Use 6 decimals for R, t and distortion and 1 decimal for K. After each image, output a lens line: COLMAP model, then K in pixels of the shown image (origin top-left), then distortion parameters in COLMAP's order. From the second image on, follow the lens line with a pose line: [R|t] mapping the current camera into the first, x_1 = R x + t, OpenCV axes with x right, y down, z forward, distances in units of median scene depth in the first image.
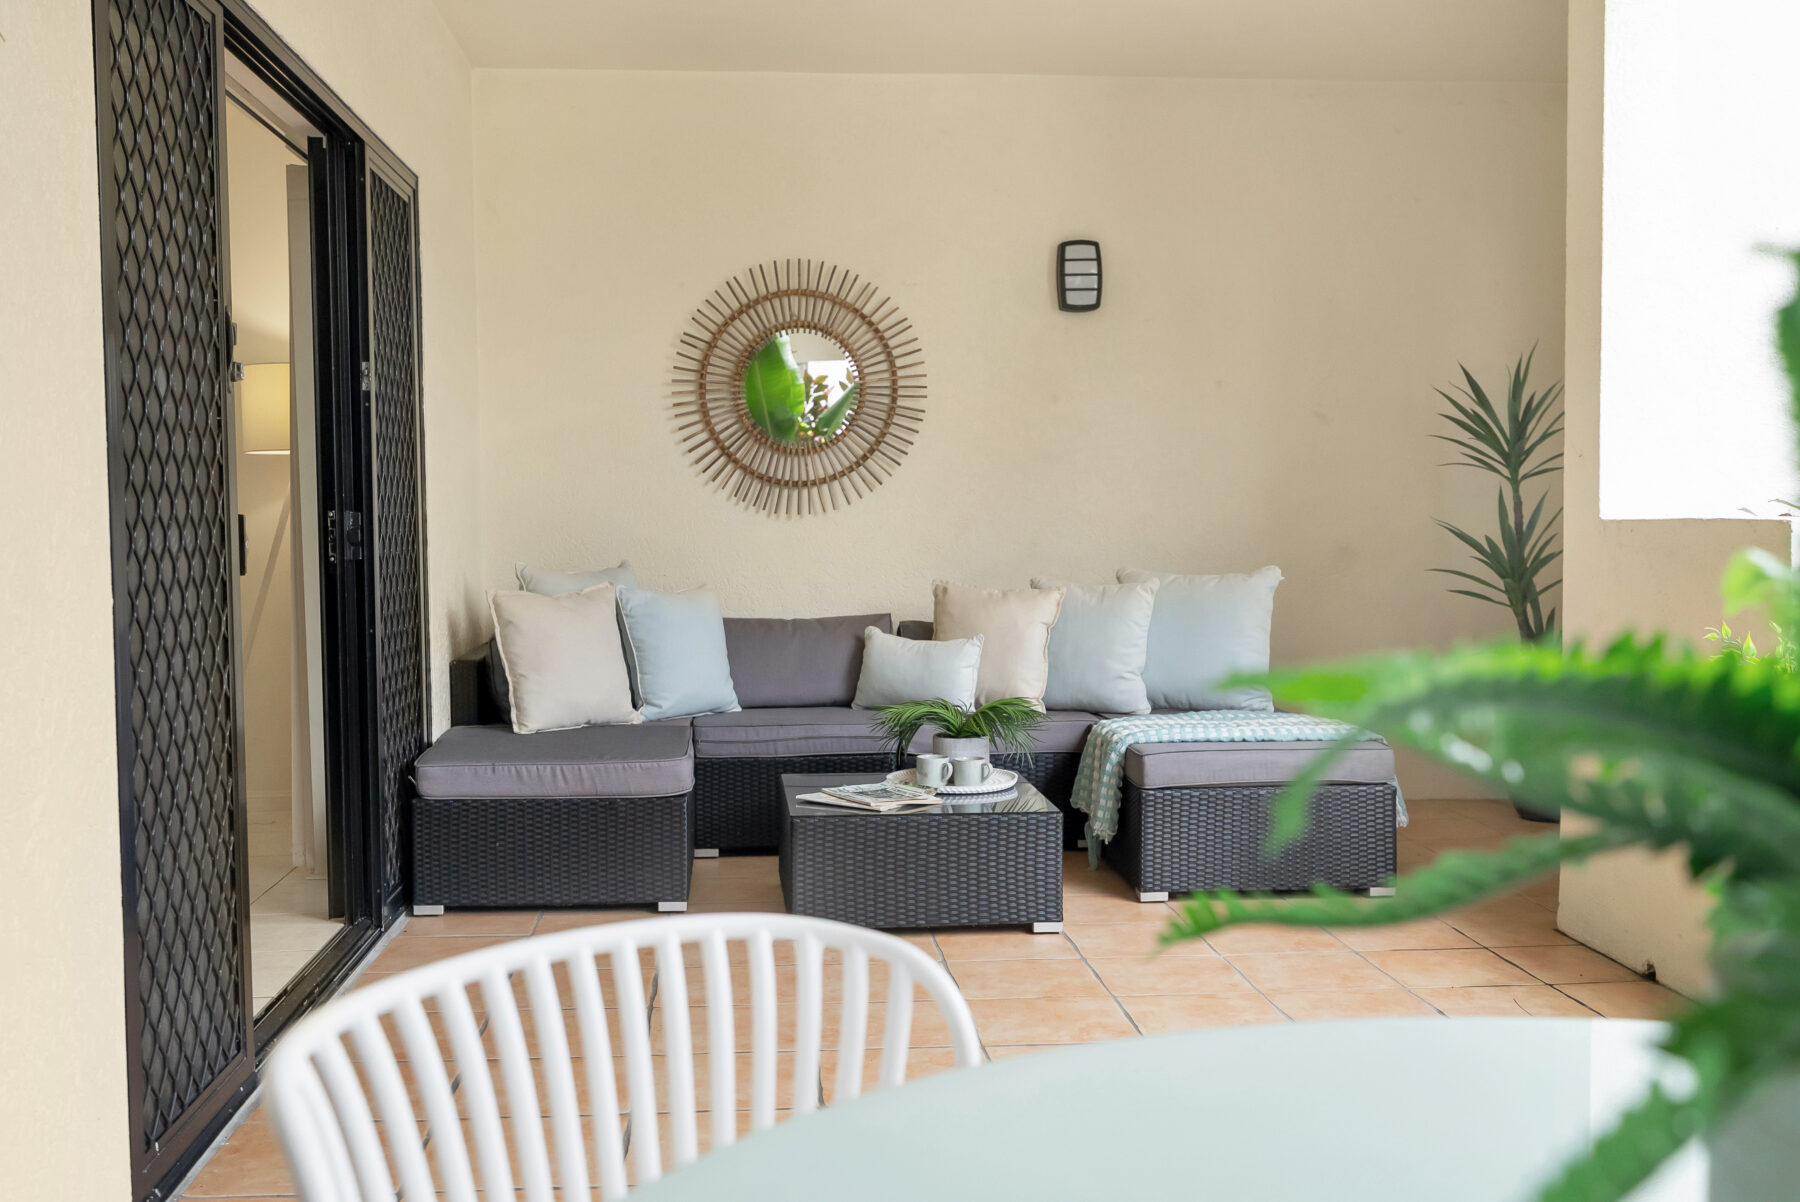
lens RADIAL K [[1754.4, 0, 900.0], [0, 1754.4, 601.0], [0, 0, 1]] dist [-0.009584, 0.006198]
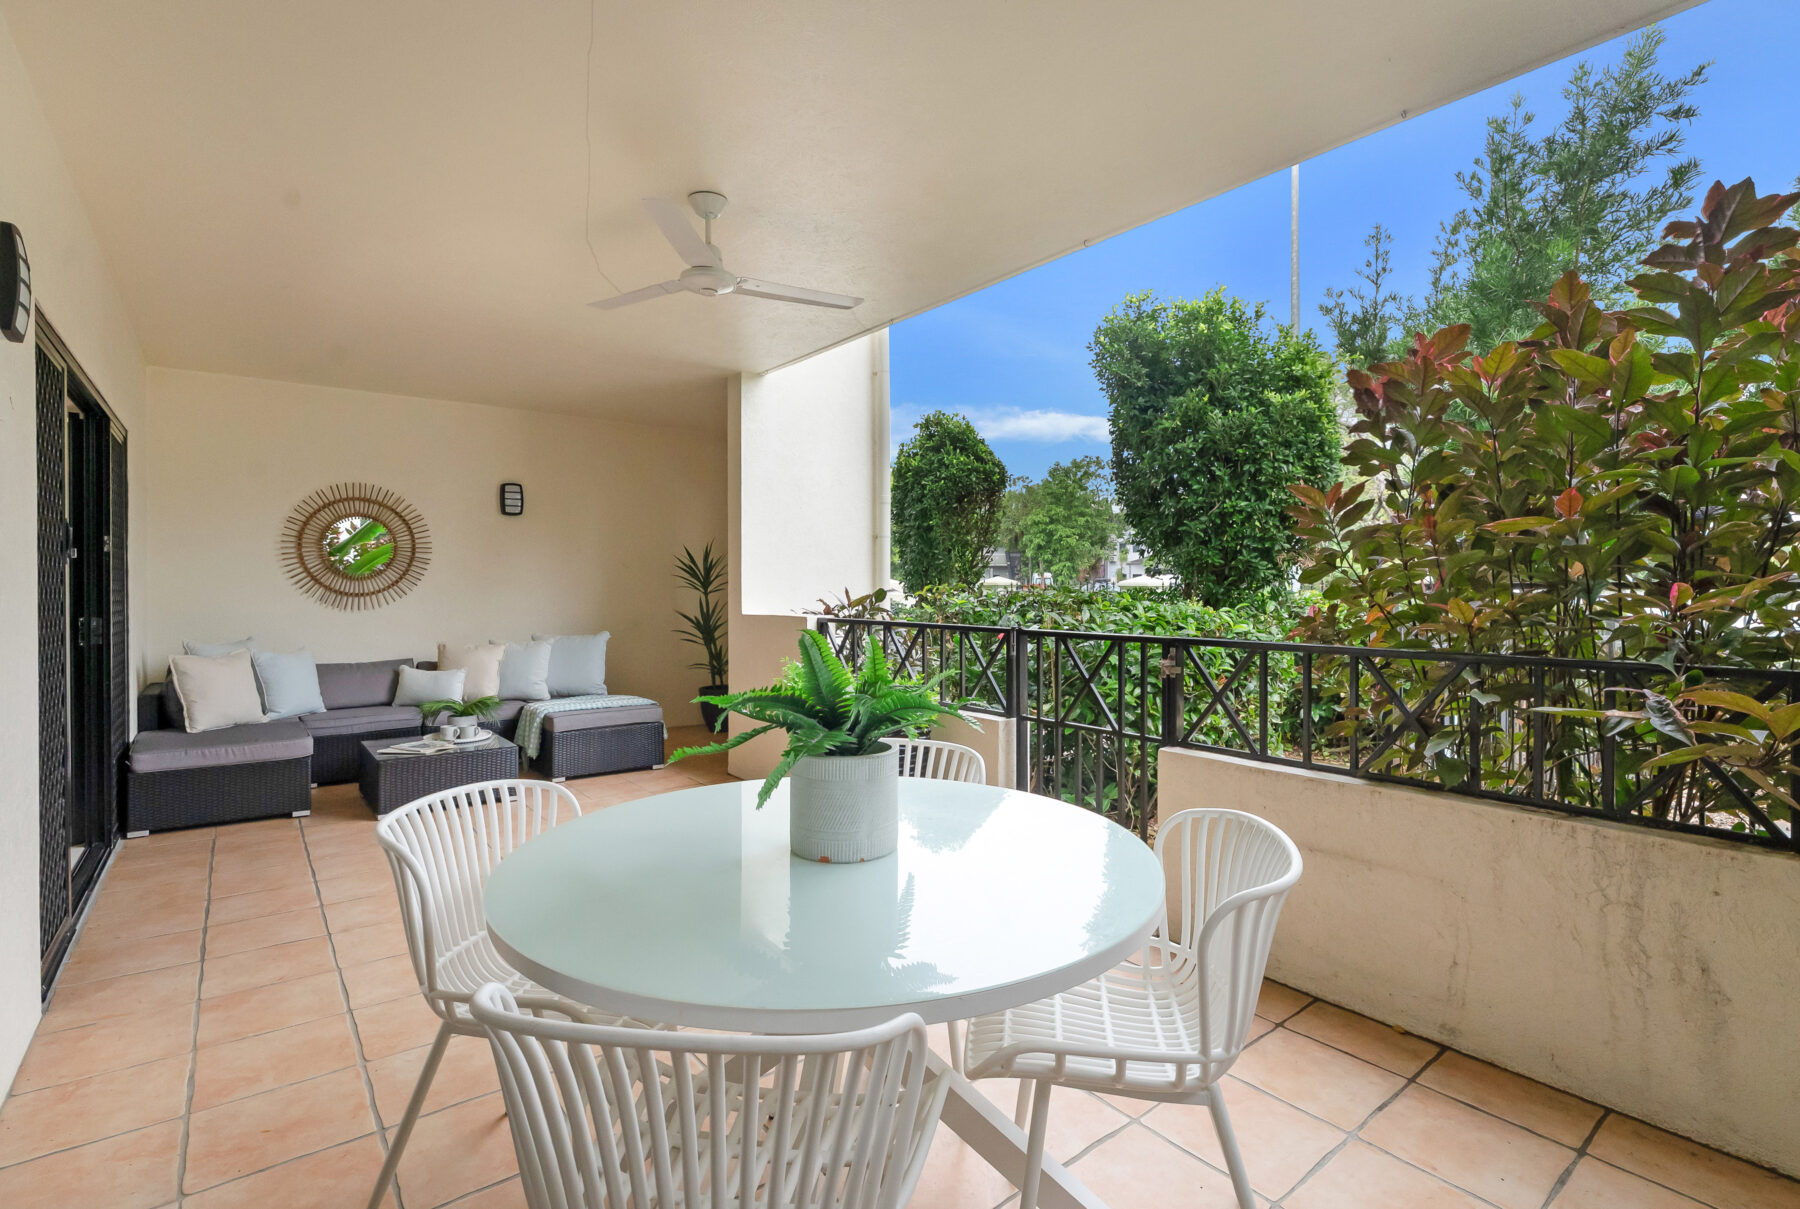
lens RADIAL K [[827.4, 0, 900.0], [0, 827.4, 604.5], [0, 0, 1]] dist [0.001537, 0.000511]
pose [[0.836577, -0.002600, 0.547843, -0.064949], [0.022852, 0.999284, -0.030154, -0.014746], [-0.547373, 0.037745, 0.836037, -0.132331]]
